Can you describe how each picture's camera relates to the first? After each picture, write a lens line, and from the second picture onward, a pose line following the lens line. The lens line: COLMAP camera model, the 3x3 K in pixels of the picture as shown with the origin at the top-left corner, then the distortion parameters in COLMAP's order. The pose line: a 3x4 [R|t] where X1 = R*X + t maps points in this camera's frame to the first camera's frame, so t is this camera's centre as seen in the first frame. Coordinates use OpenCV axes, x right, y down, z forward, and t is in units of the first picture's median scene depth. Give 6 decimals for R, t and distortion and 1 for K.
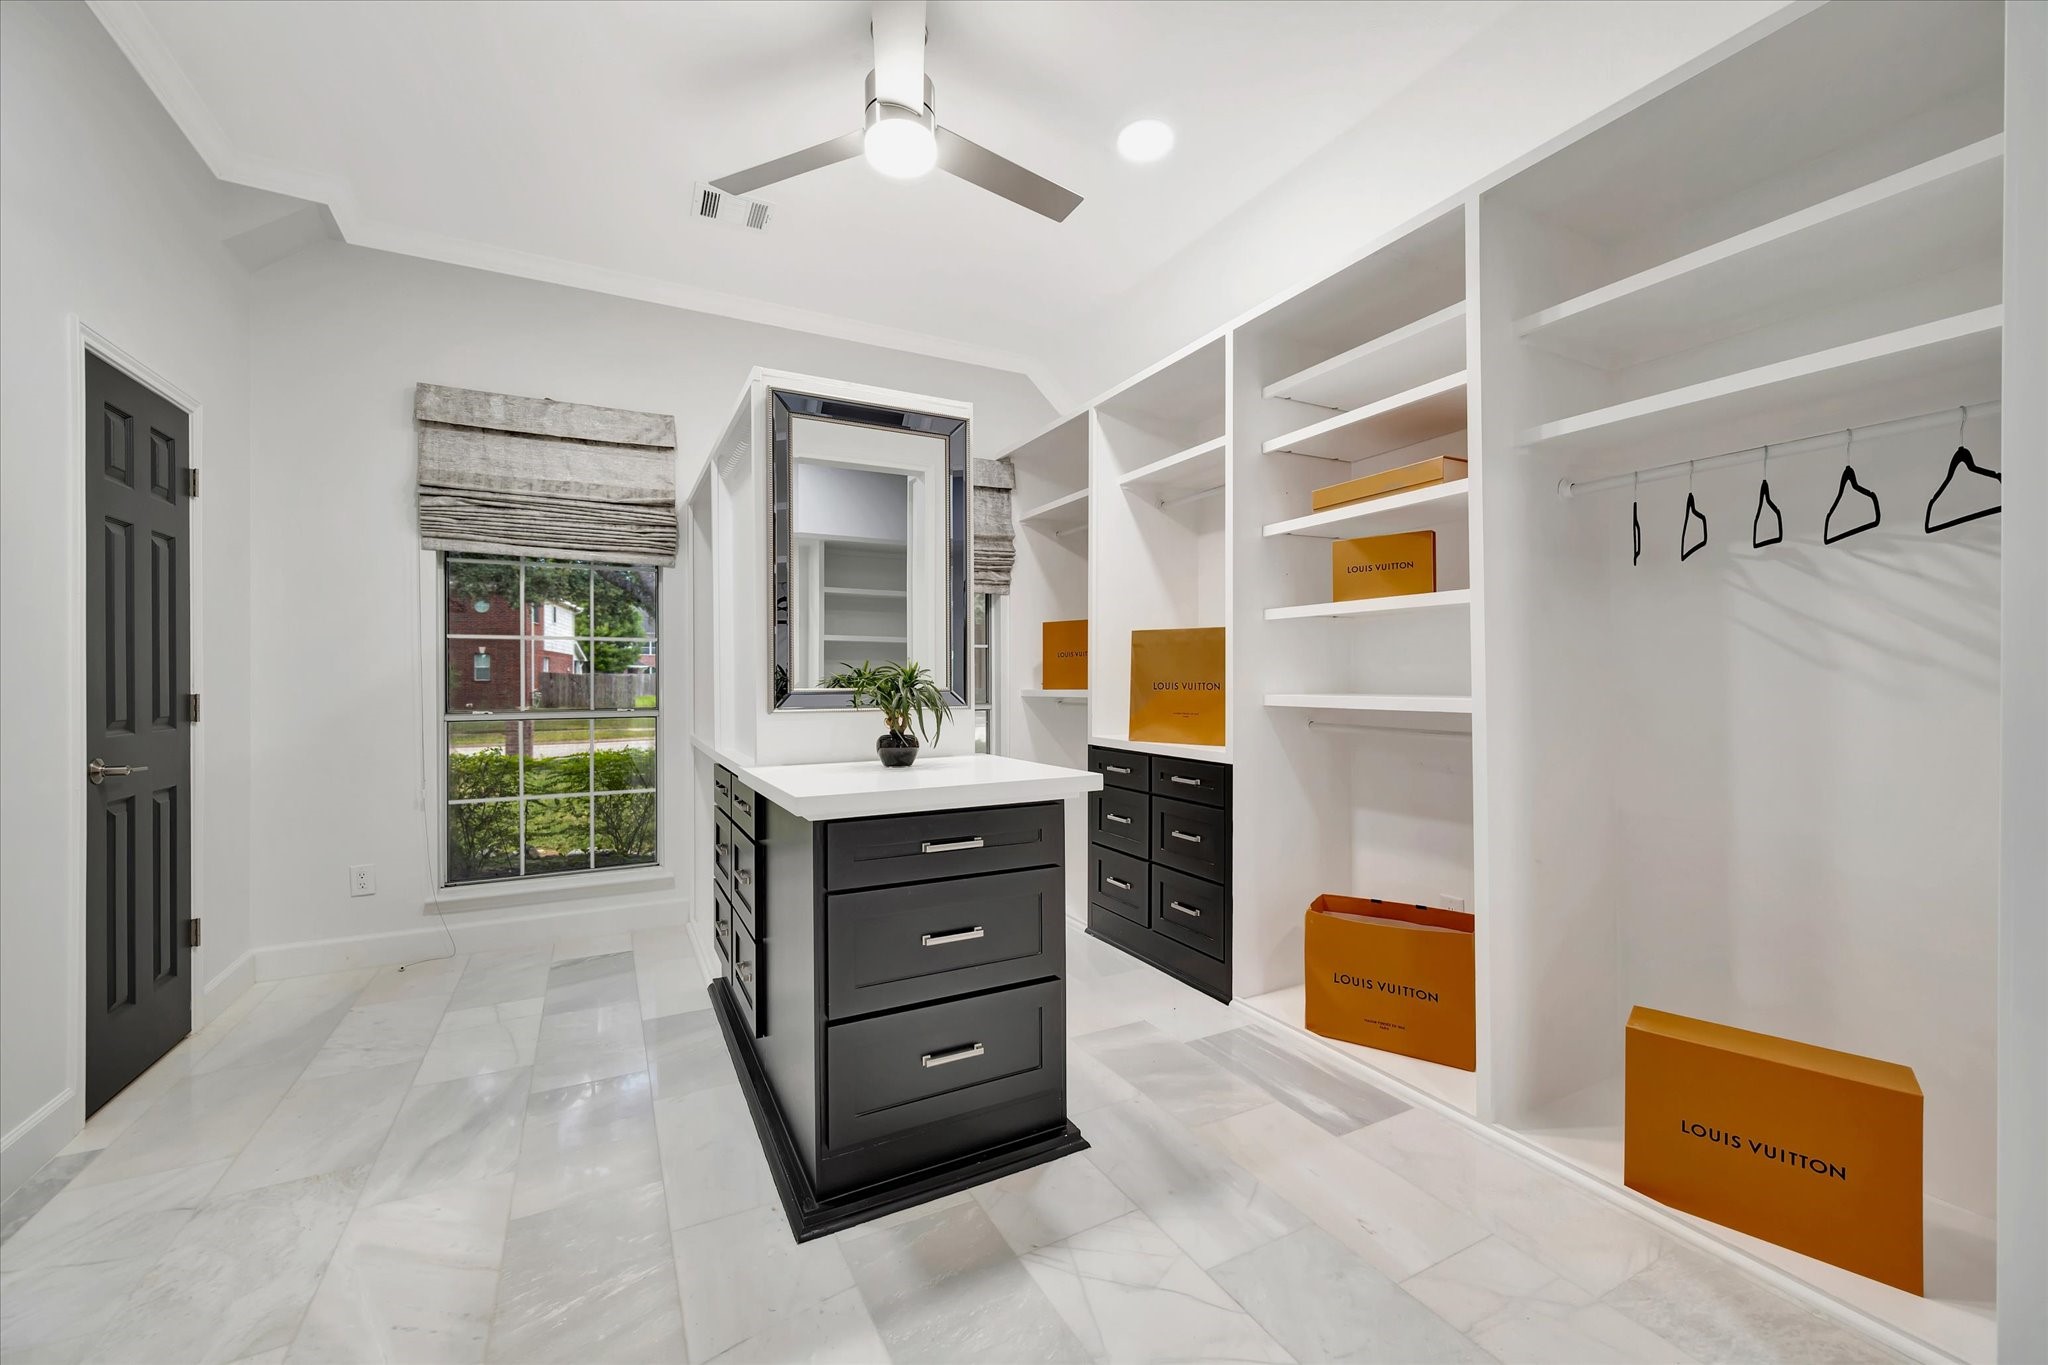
lens RADIAL K [[808.9, 0, 1033.7], [0, 808.9, 676.8], [0, 0, 1]] dist [0.001527, -0.000017]
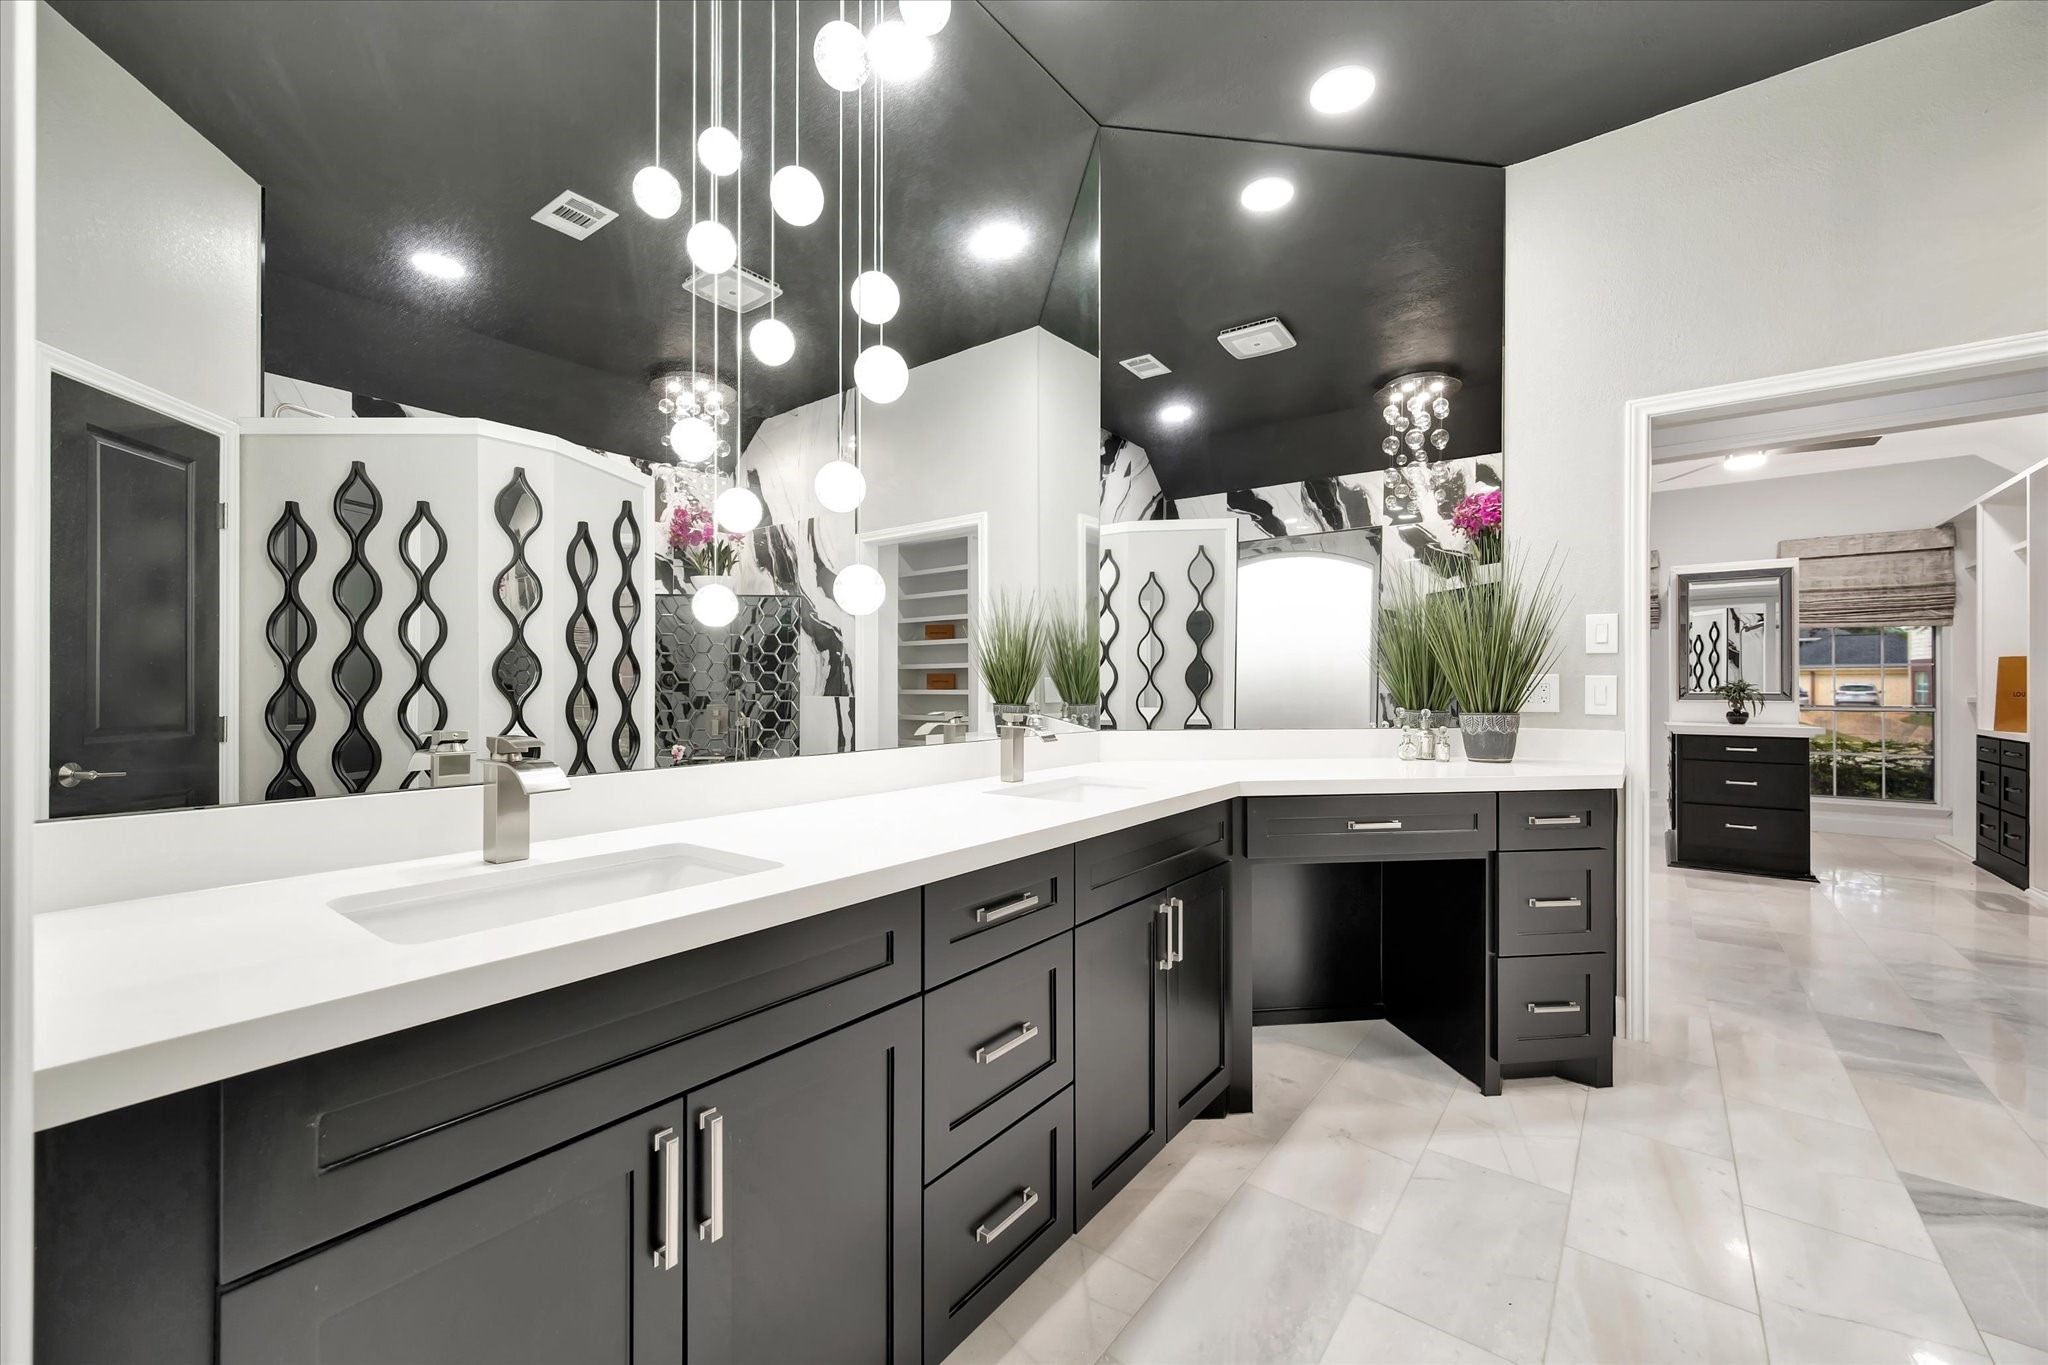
lens RADIAL K [[808.9, 0, 1026.2], [0, 808.9, 694.0], [0, 0, 1]] dist [0.001527, -0.000017]
pose [[0.411457, 0.003790, -0.911421, 0.746011], [-0.000655, 0.999992, 0.003863, 0.007030], [0.911429, -0.000992, 0.411456, -1.241697]]
